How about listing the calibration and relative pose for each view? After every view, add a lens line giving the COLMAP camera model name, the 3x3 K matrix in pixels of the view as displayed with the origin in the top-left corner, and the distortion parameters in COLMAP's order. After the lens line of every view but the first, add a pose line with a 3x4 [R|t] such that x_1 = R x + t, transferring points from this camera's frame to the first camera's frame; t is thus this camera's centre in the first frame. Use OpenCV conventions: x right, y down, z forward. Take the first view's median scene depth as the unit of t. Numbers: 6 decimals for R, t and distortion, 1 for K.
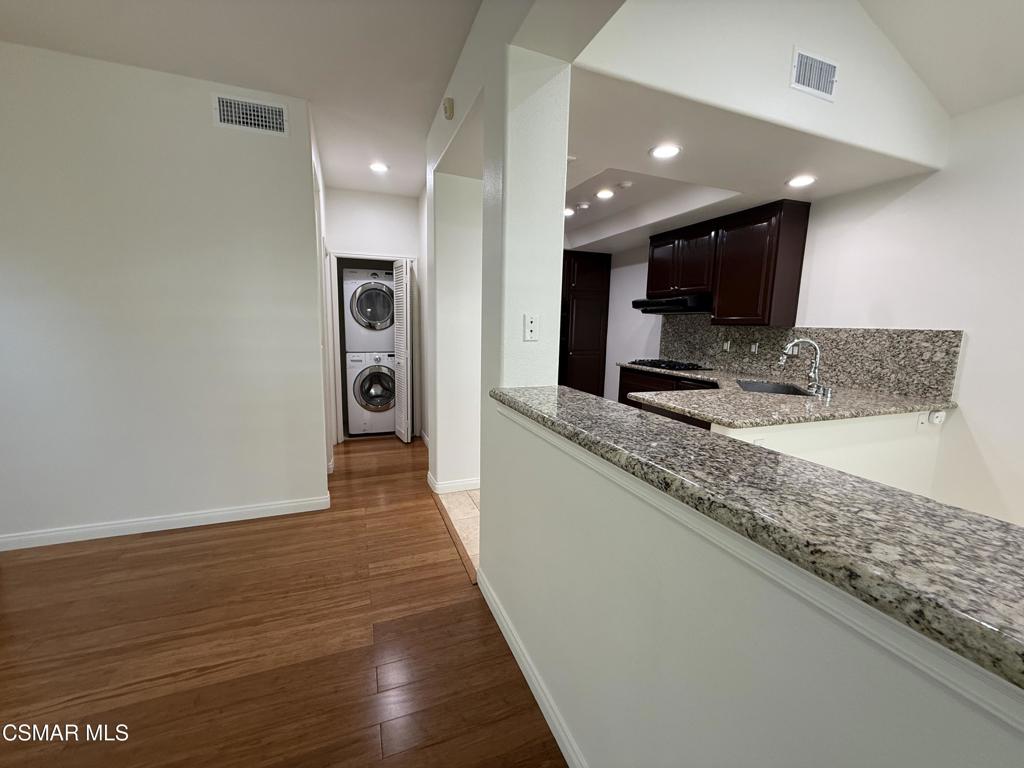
lens RADIAL K [[408.9, 0, 510.9], [0, 408.9, 383.6], [0, 0, 1]] dist [-0.001318, 0.000371]
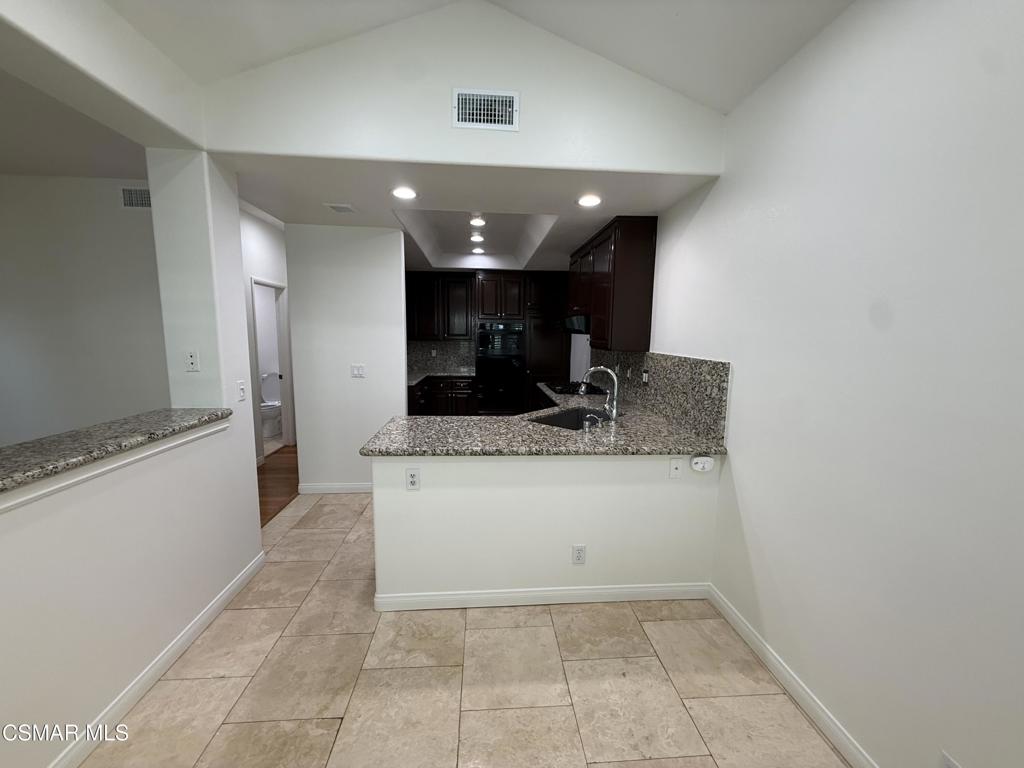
lens RADIAL K [[408.9, 0, 511.4], [0, 408.9, 385.2], [0, 0, 1]] dist [-0.001318, 0.000371]
pose [[0.956762, 0.030690, -0.289250, 0.888046], [-0.036678, 0.999210, -0.015302, -0.052398], [0.288552, 0.025249, 0.957131, 0.059982]]
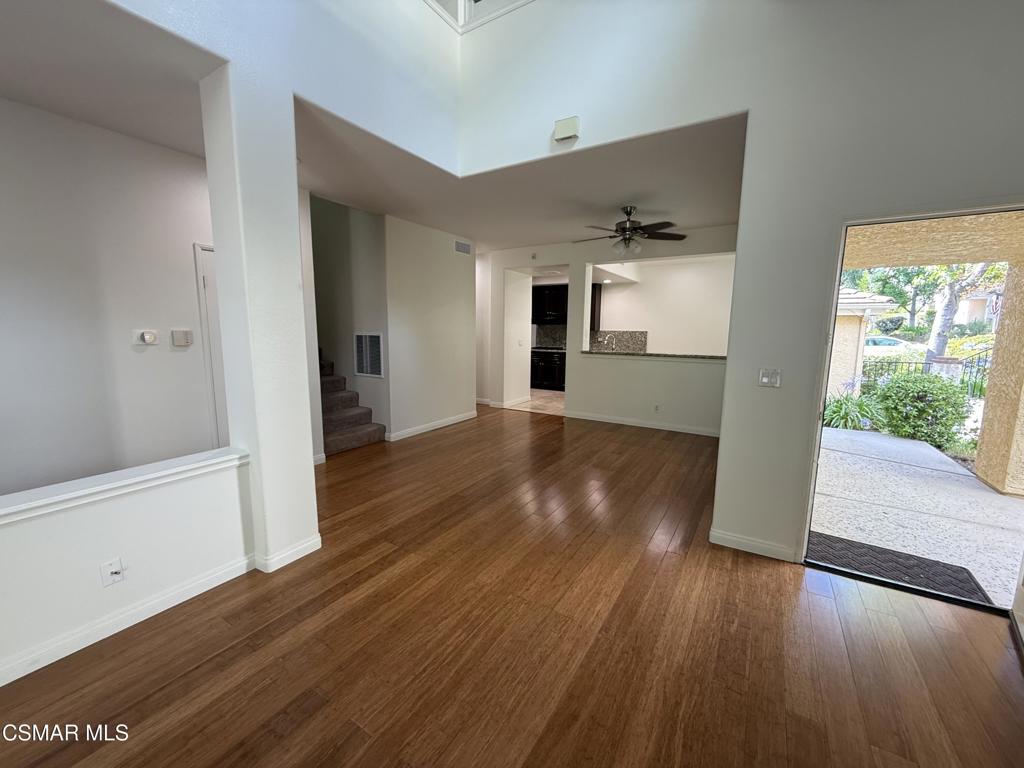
lens RADIAL K [[408.9, 0, 509.6], [0, 408.9, 386.0], [0, 0, 1]] dist [-0.001318, 0.000371]
pose [[0.800080, -0.099617, 0.591565, -1.795252], [0.093555, 0.994770, 0.040985, 0.074370], [-0.592554, 0.022553, 0.805215, -1.012479]]
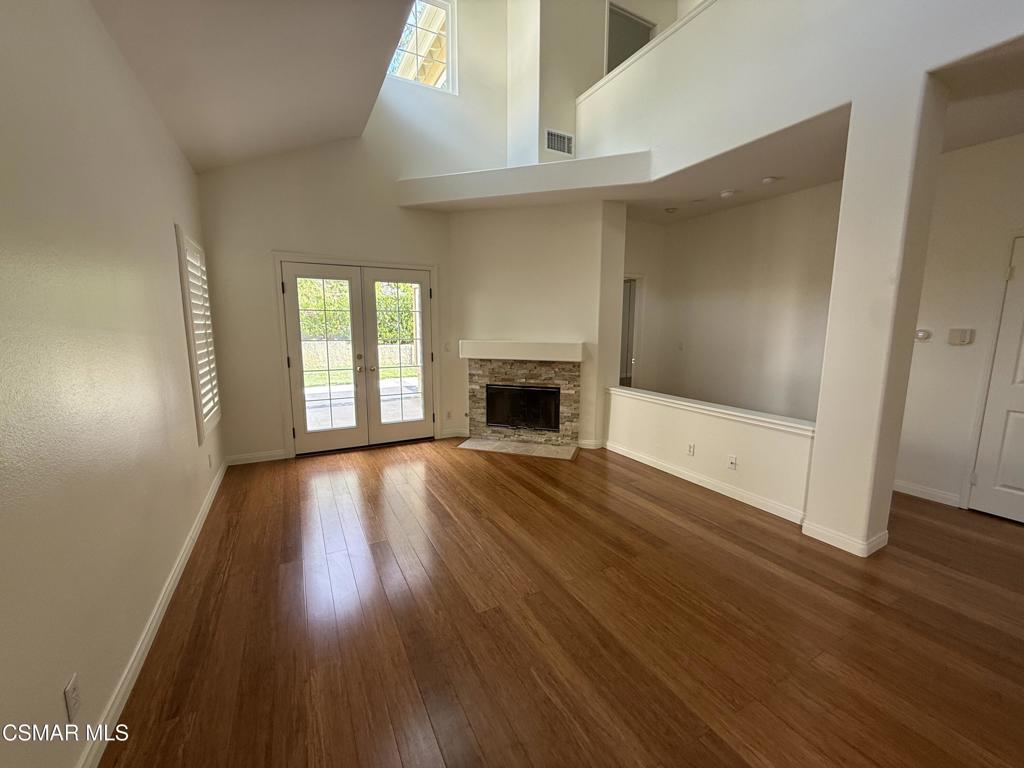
lens RADIAL K [[408.9, 0, 511.9], [0, 408.9, 386.4], [0, 0, 1]] dist [-0.001318, 0.000371]
pose [[0.122134, 0.130650, -0.983877, -0.821942], [-0.141738, 0.983434, 0.112997, 0.085597], [0.982341, 0.125652, 0.138629, -0.896925]]
